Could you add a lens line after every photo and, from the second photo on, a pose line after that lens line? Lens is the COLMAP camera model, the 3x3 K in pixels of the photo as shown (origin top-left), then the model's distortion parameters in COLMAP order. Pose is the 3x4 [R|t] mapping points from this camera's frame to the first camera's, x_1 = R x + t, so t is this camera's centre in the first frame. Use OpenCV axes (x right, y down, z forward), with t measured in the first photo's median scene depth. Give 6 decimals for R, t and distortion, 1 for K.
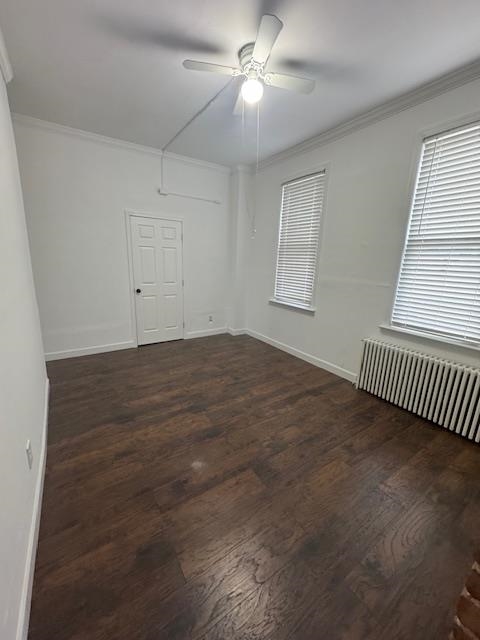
lens RADIAL K [[254.0, 0, 240.9], [0, 254.0, 318.2], [0, 0, 1]] dist [-0.001482, 0.000234]
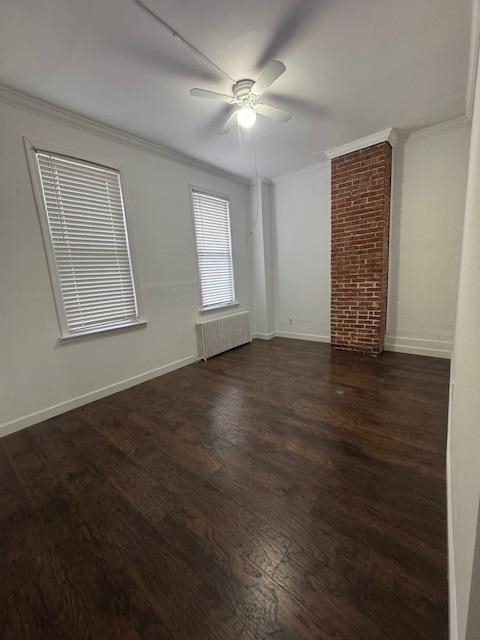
lens RADIAL K [[254.0, 0, 240.9], [0, 254.0, 318.2], [0, 0, 1]] dist [-0.001482, 0.000234]
pose [[-0.291250, -0.181835, 0.939207, -0.903590], [0.266831, 0.927366, 0.262287, -0.255947], [-0.918681, 0.327000, -0.221576, 1.173278]]
